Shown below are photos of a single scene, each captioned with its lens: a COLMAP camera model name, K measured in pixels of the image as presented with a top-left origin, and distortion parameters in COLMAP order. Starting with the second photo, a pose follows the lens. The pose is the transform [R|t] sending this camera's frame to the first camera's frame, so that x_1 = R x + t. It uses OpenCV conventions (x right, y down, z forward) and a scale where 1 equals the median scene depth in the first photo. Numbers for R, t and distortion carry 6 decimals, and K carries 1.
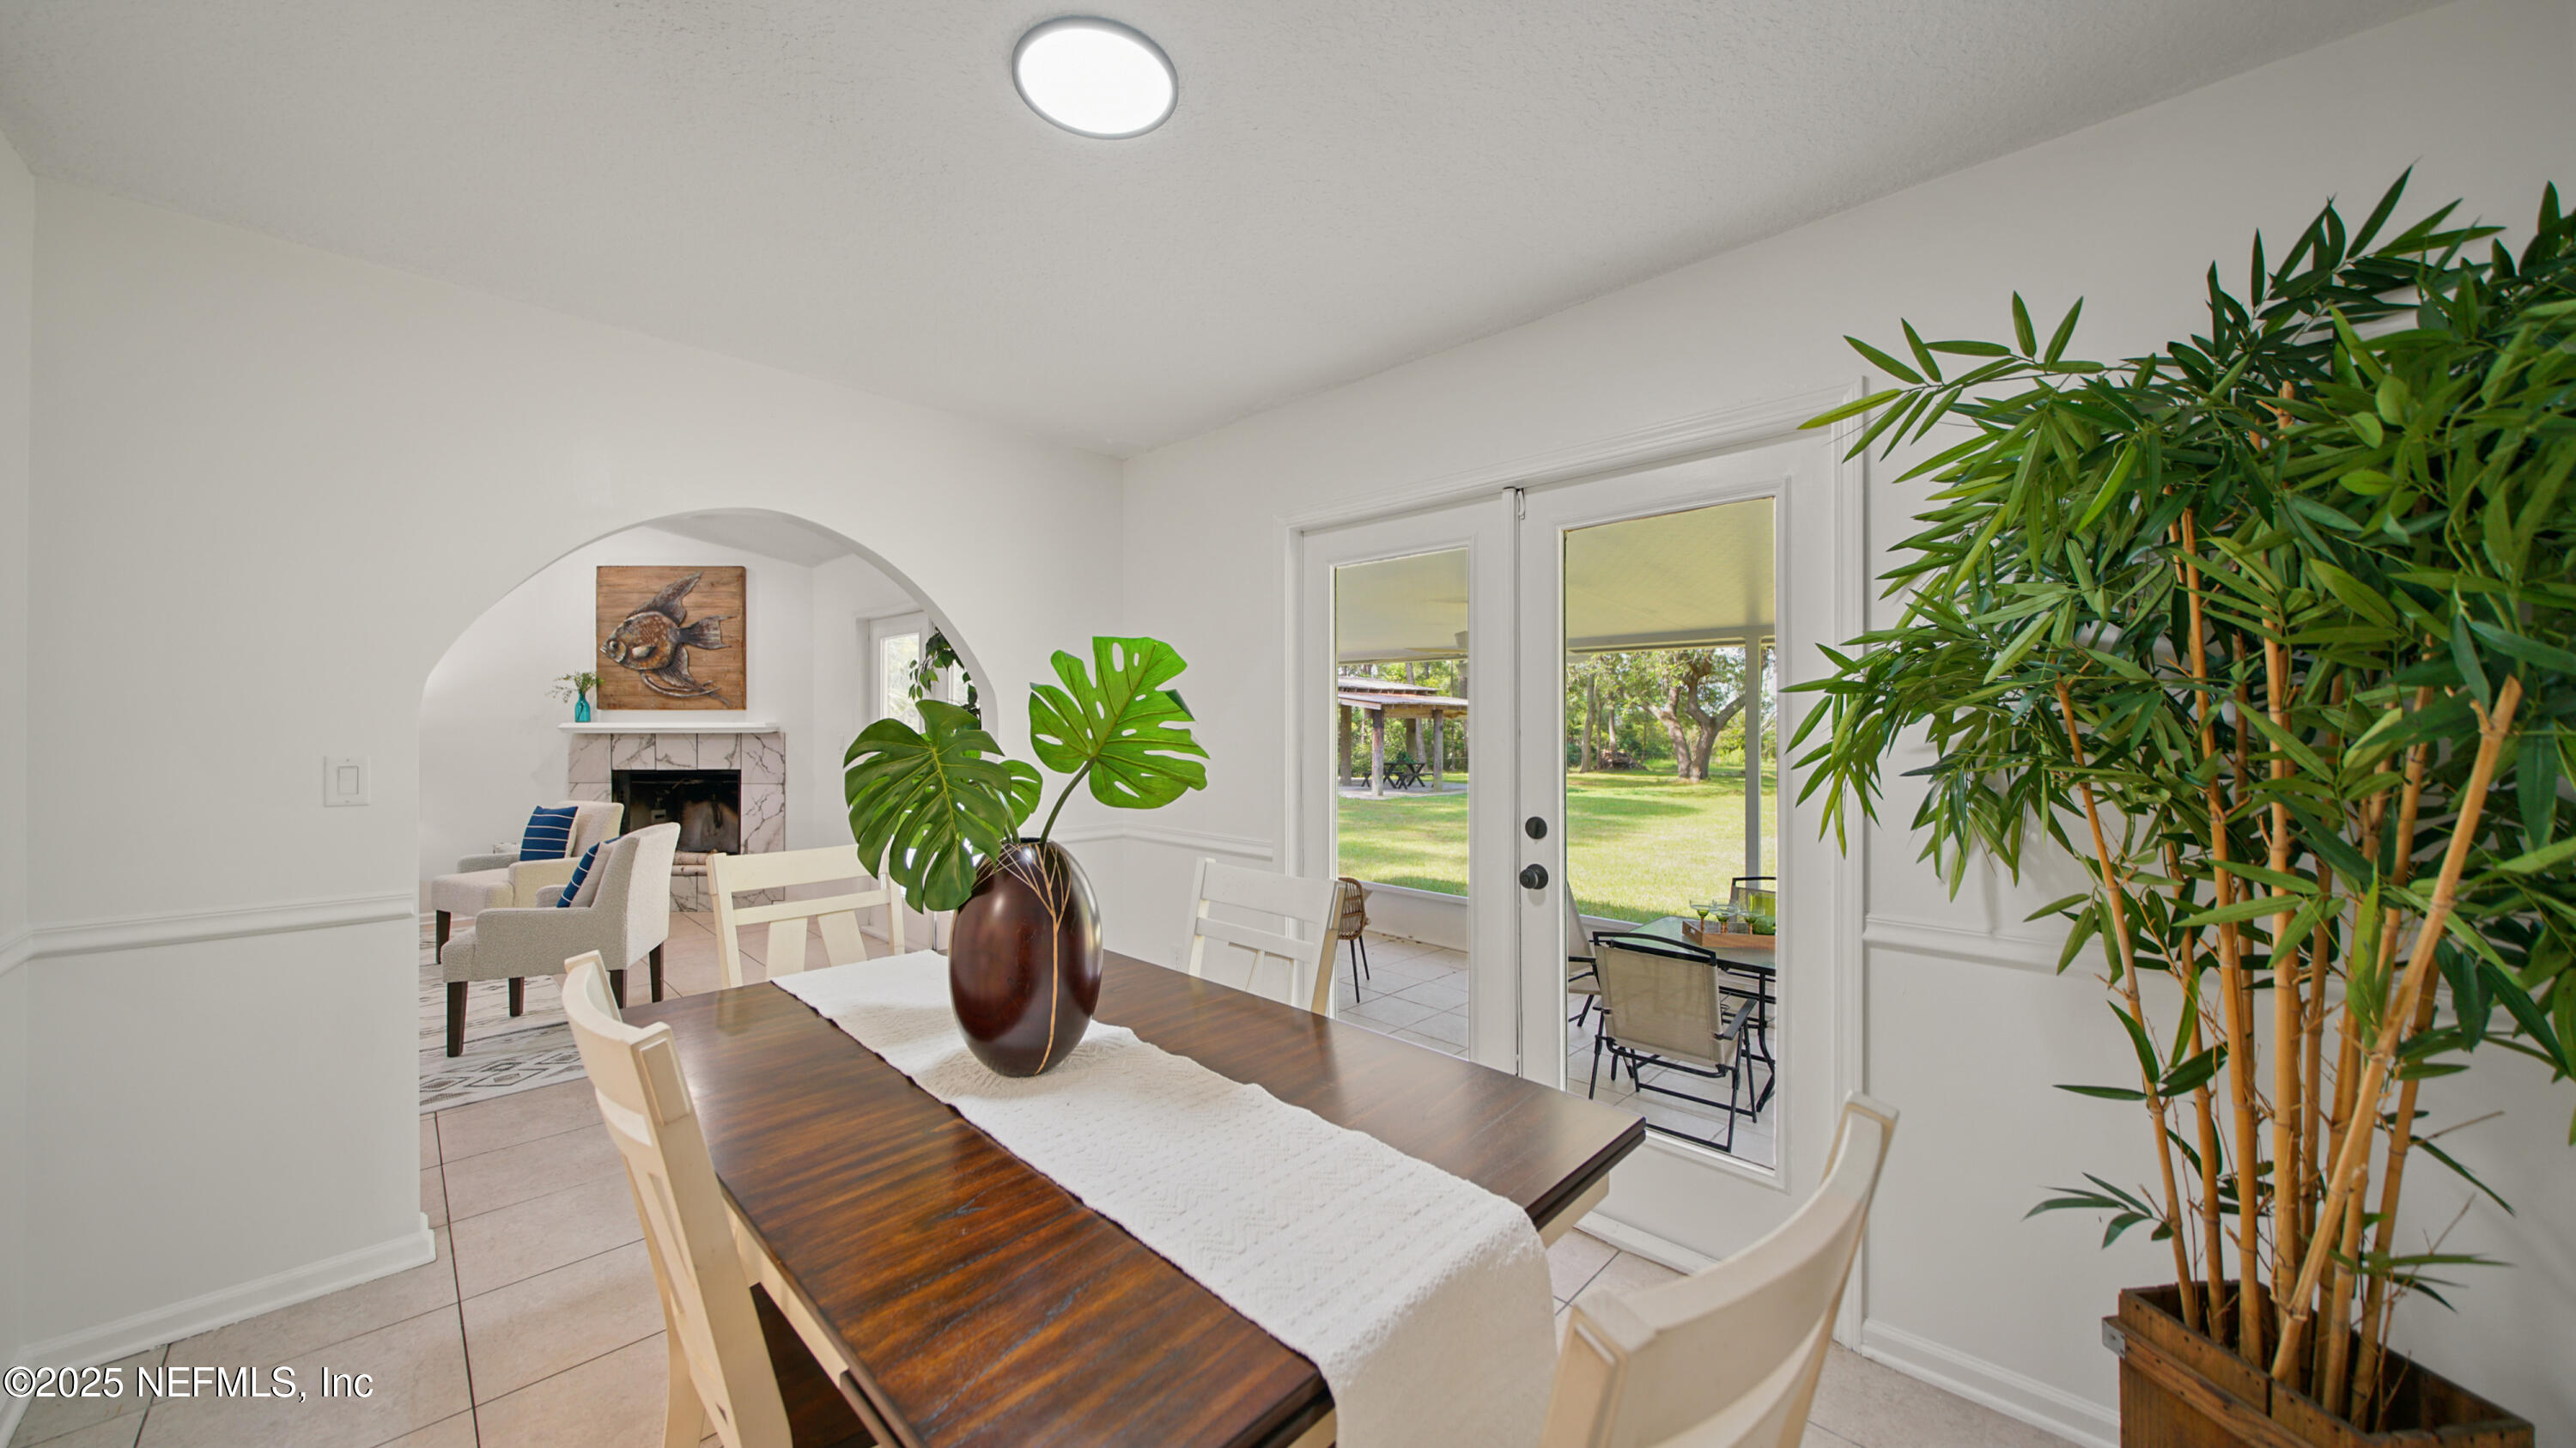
lens RADIAL K [[885.7, 0, 1291.2], [0, 885.7, 705.8], [0, 0, 1]] dist [0.000710, -0.000076]
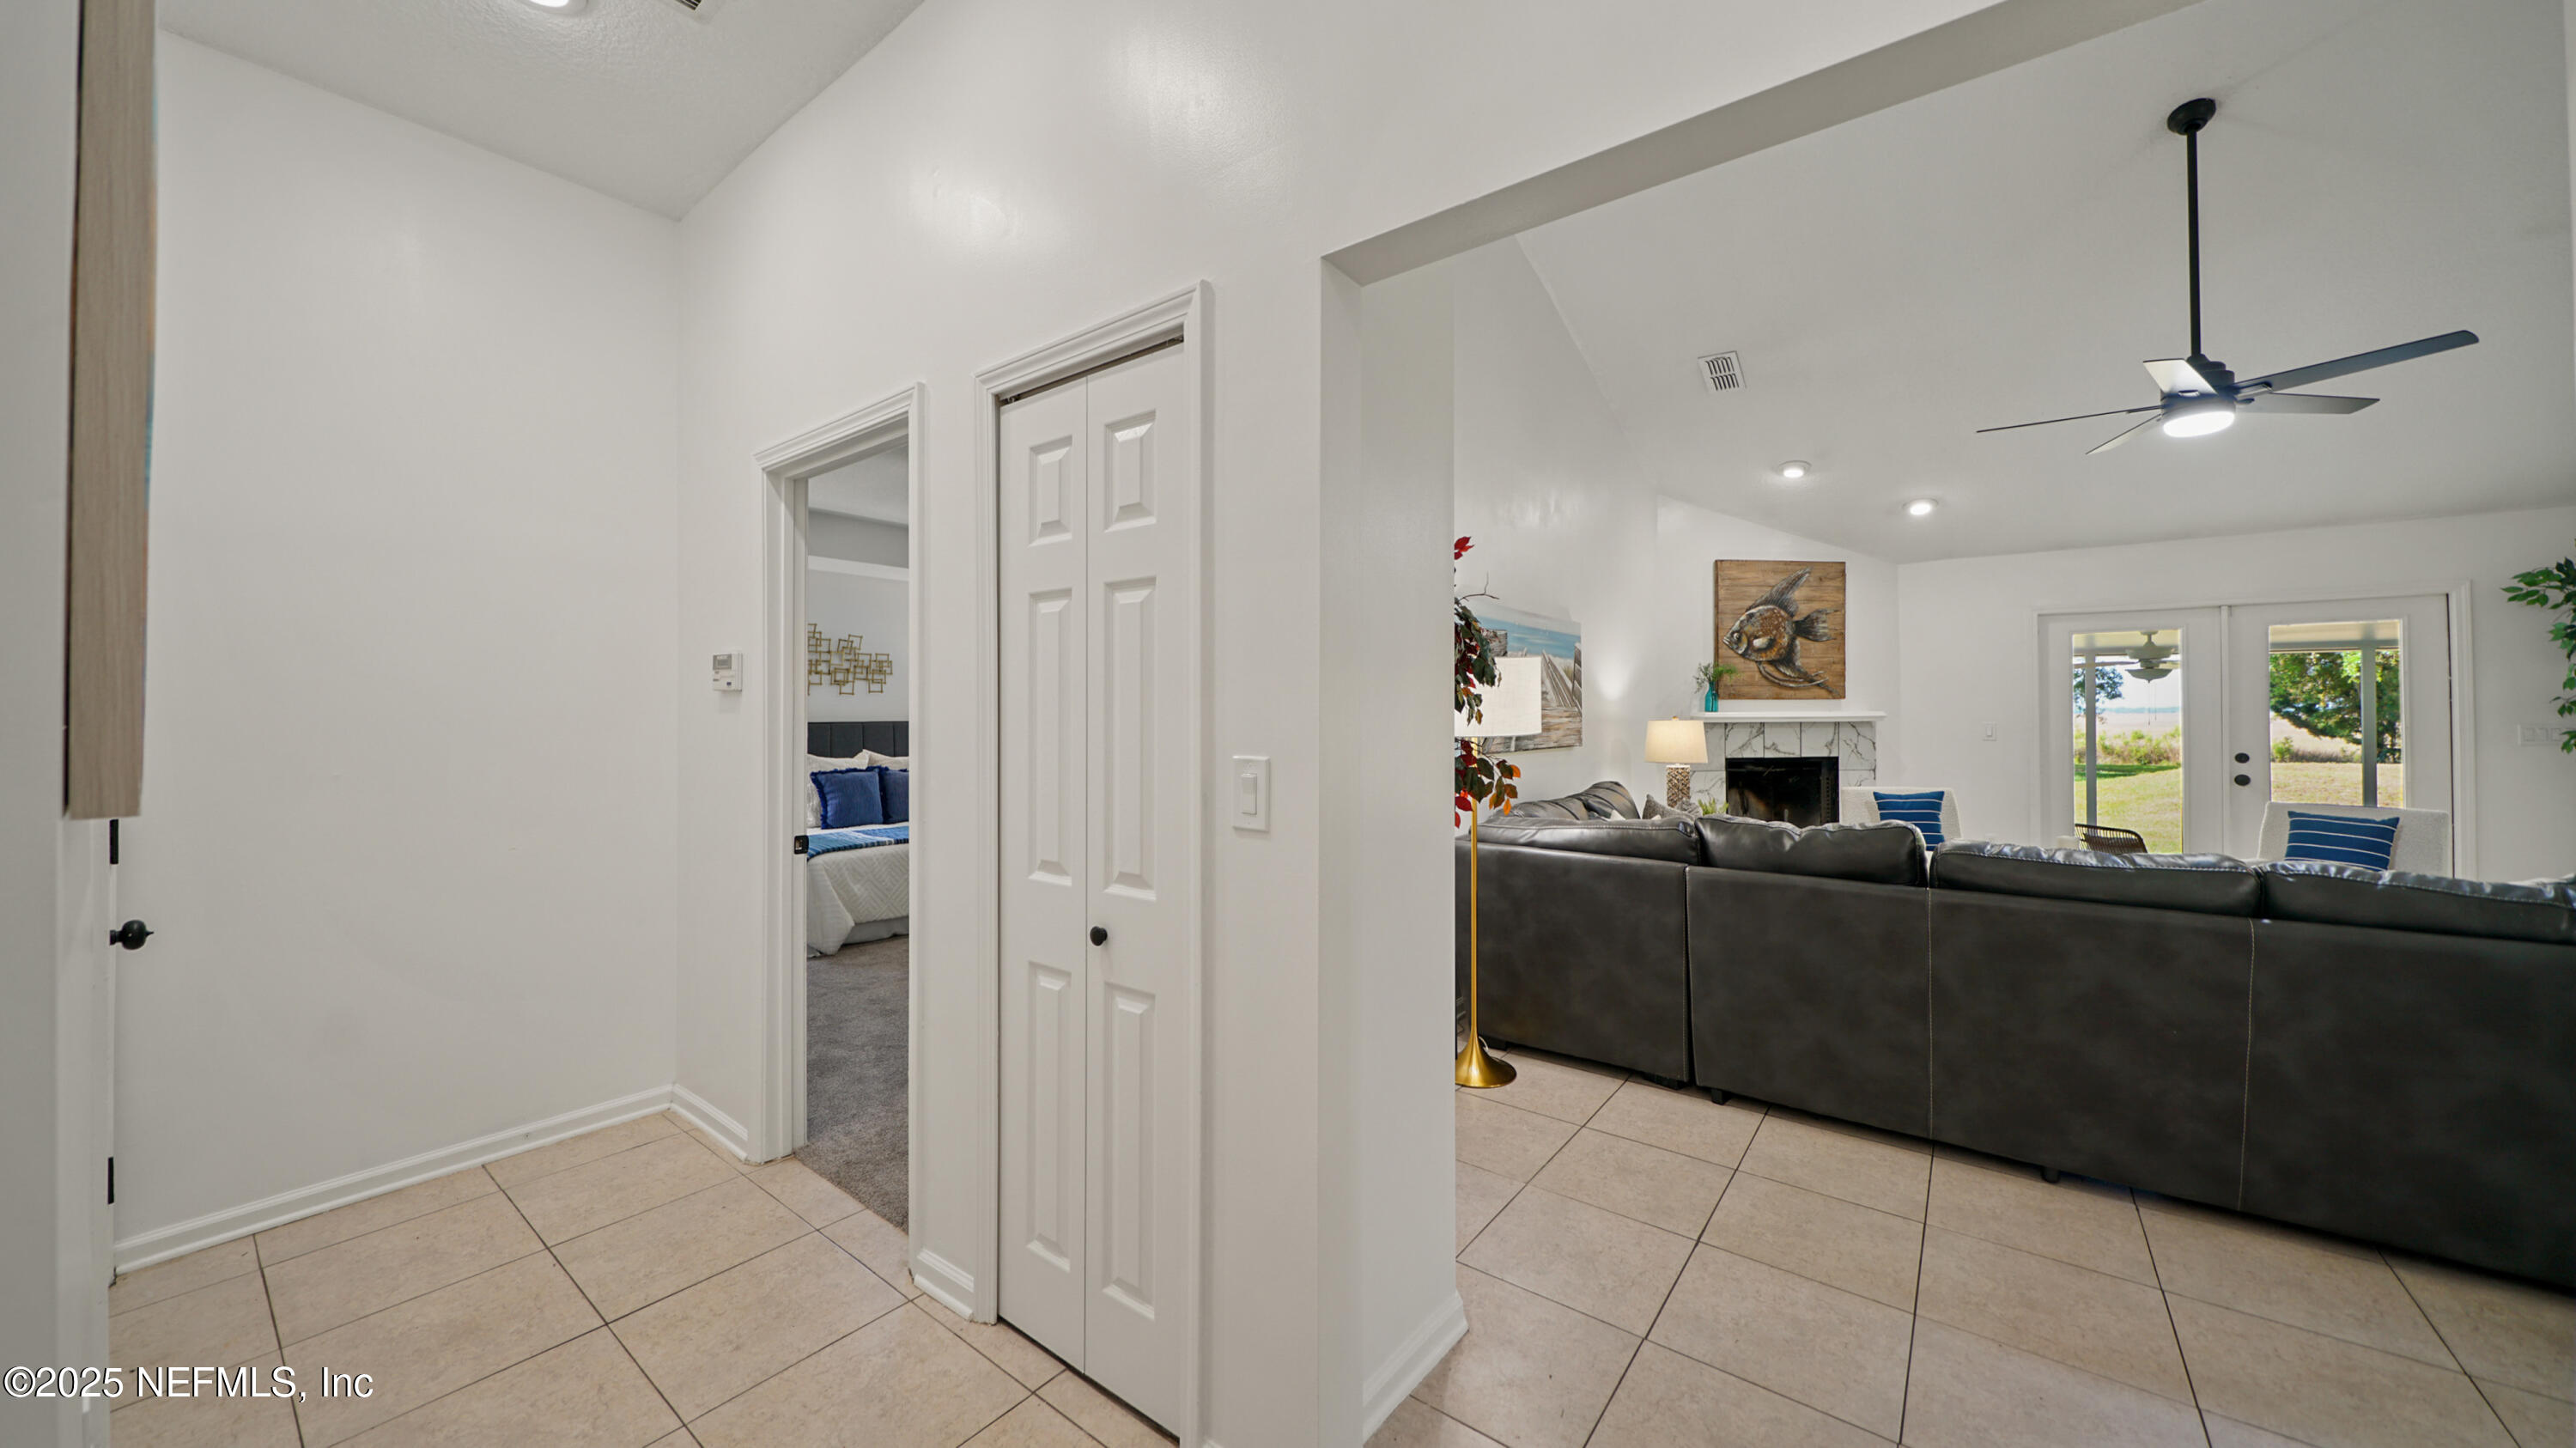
lens RADIAL K [[885.7, 0, 1291.2], [0, 885.7, 705.8], [0, 0, 1]] dist [0.000710, -0.000076]
pose [[0.994242, -0.002725, 0.107128, -1.384209], [0.001783, 0.999959, 0.008887, 0.001533], [-0.107148, -0.008645, 0.994206, 0.030143]]
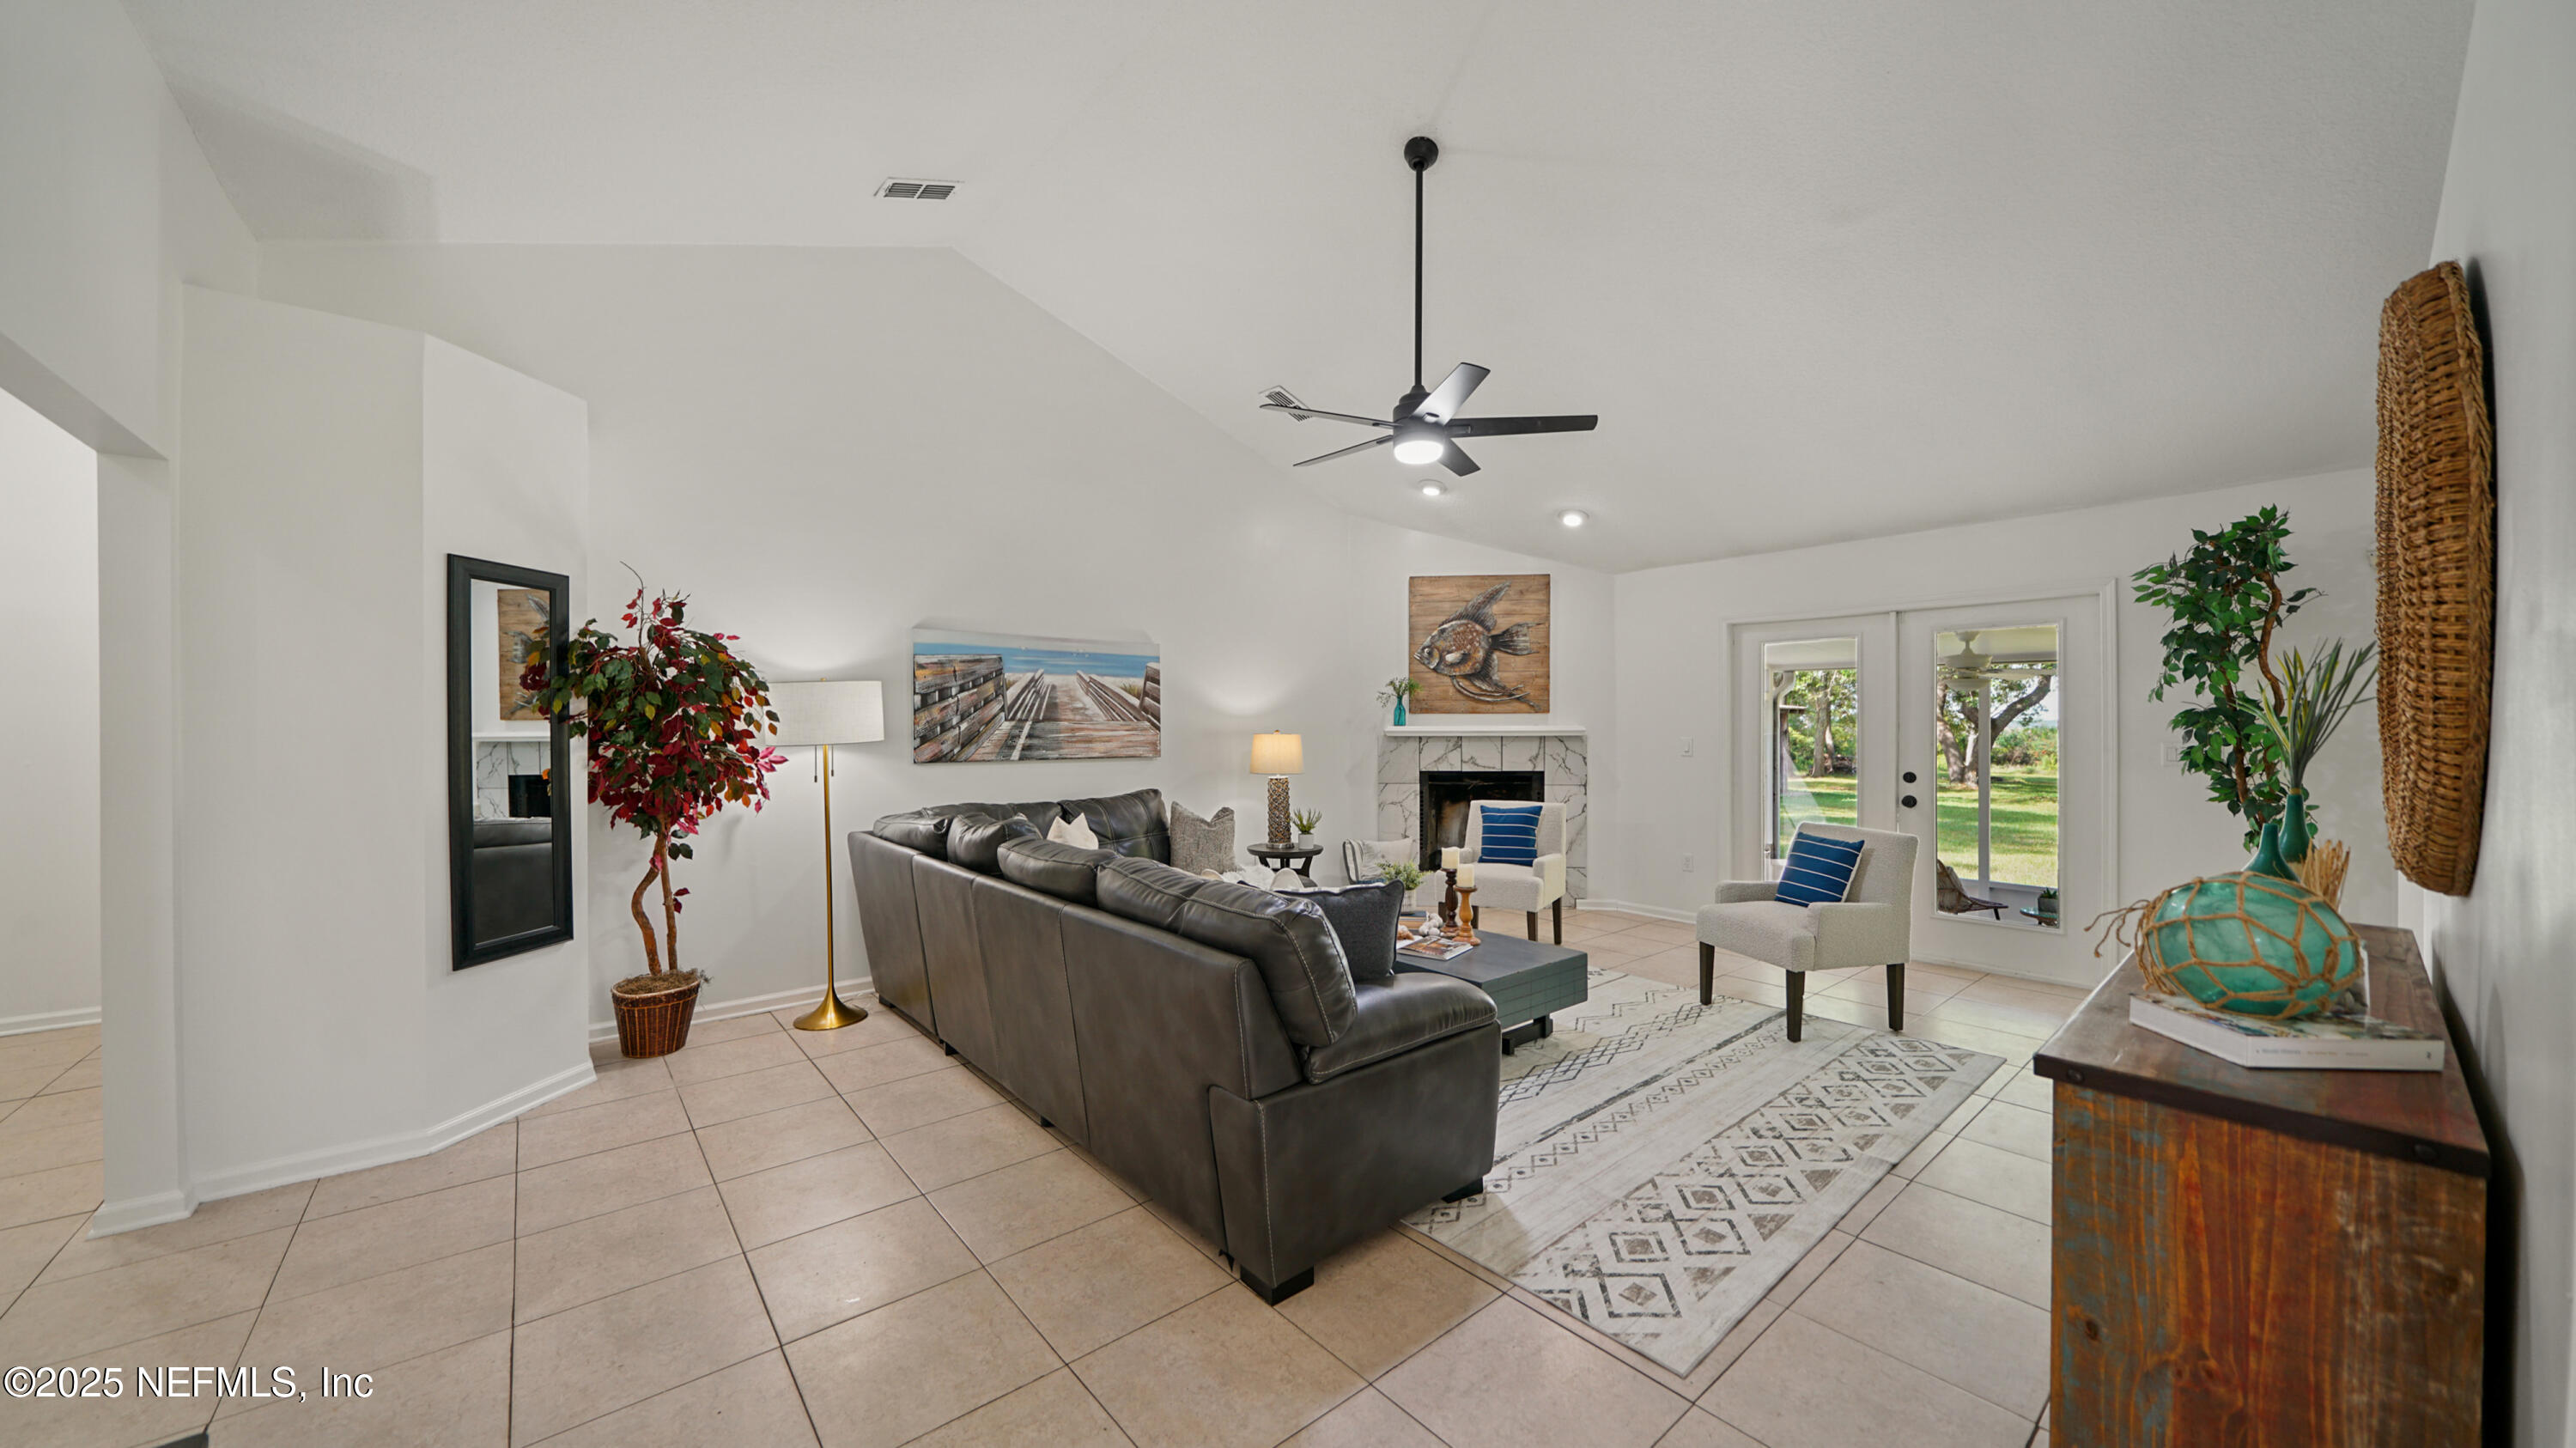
lens RADIAL K [[878.5, 0, 1281.2], [0, 878.5, 739.5], [0, 0, 1]] dist [-0.002567, -0.000160]
pose [[0.993580, 0.000217, -0.113127, -0.815784], [0.003682, 0.999406, 0.034255, -0.001432], [0.113068, -0.034452, 0.992990, -0.055936]]
